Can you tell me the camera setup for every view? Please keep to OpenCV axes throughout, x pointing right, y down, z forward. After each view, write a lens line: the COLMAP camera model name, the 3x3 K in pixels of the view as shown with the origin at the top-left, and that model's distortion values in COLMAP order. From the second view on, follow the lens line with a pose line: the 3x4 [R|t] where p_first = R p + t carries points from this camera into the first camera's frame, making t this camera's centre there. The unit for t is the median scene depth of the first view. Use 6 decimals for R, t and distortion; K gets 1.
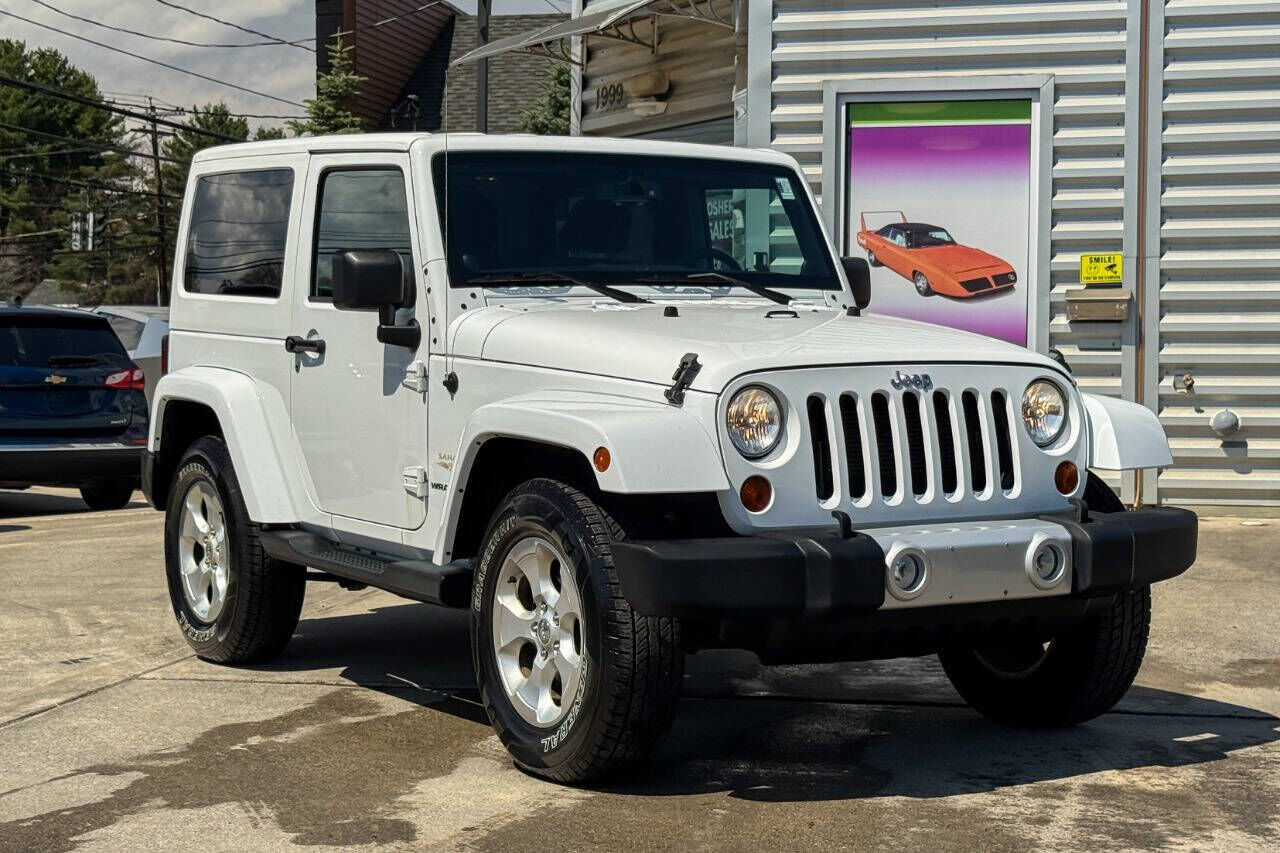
lens RADIAL K [[2847.7, 0, 634.3], [0, 2847.7, 424.4], [0, 0, 1]] dist [0.162070, 0.000000]
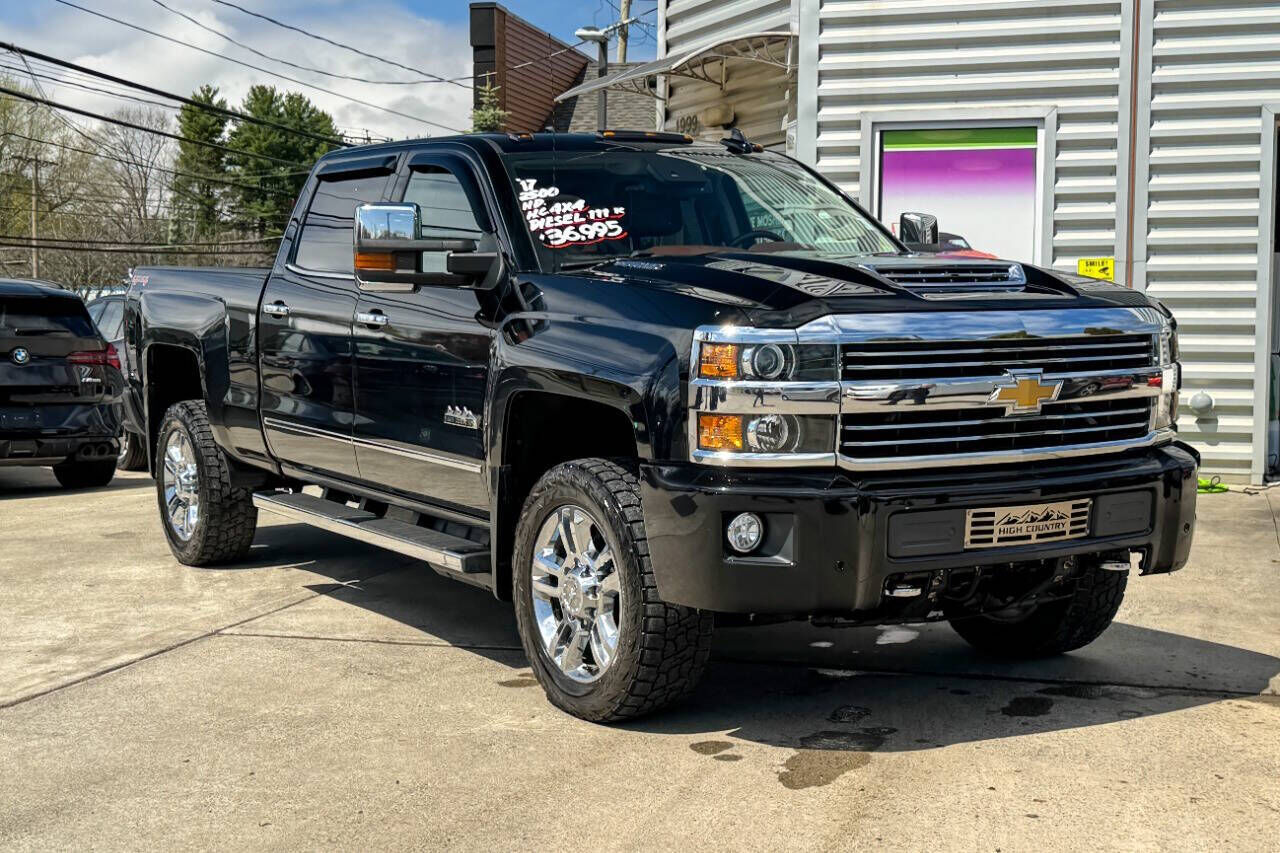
lens RADIAL K [[2171.9, 0, 669.7], [0, 2171.9, 407.5], [0, 0, 1]] dist [0.206143, 0.000000]
pose [[0.999006, 0.006013, -0.044173, 0.027690], [-0.005499, 0.999916, 0.011732, -0.007707], [0.044240, -0.011477, 0.998955, 0.089028]]
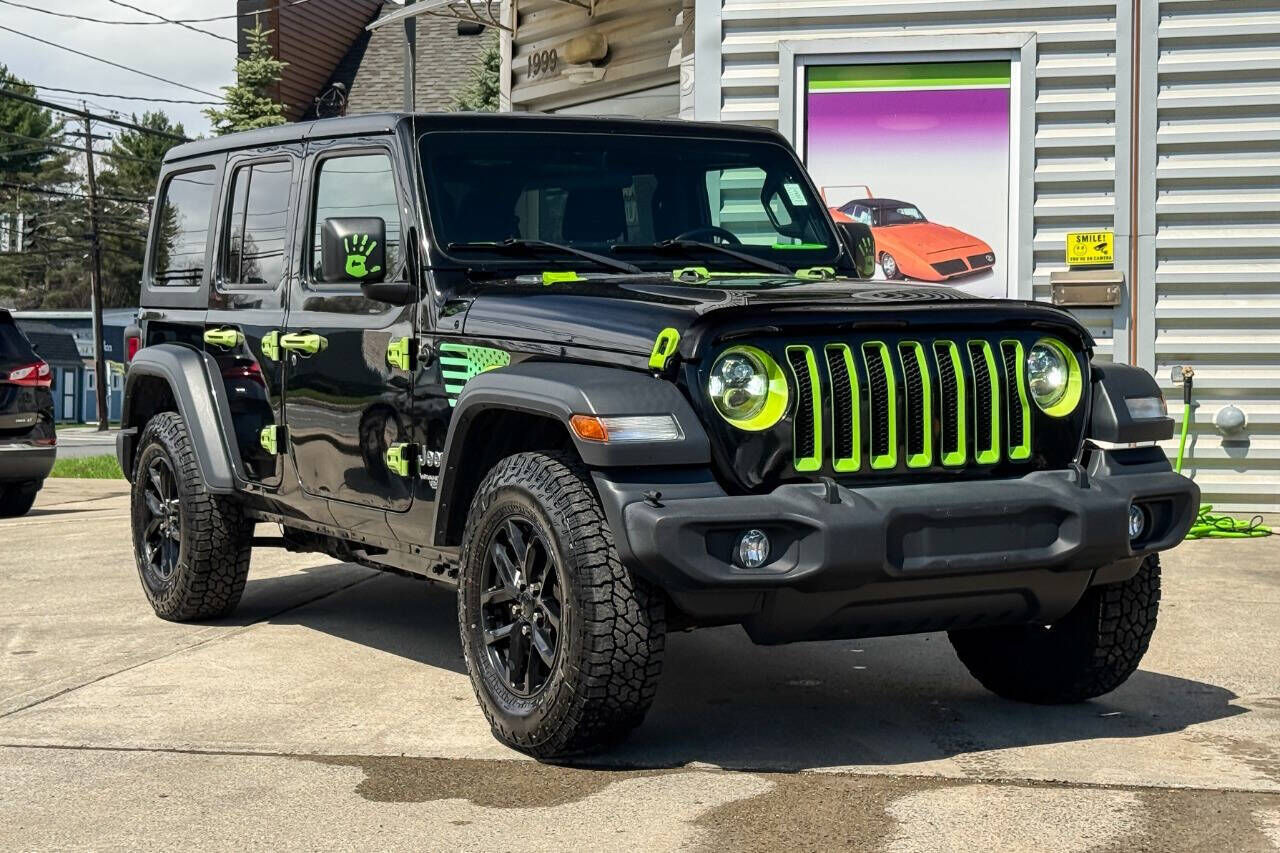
lens RADIAL K [[2678.9, 0, 642.5], [0, 2678.9, 403.9], [0, 0, 1]] dist [0.214452, 0.000000]
pose [[0.999649, -0.003298, 0.026284, 0.000540], [0.003543, 0.999951, -0.009287, 0.001766], [-0.026252, 0.009377, 0.999611, 0.156046]]
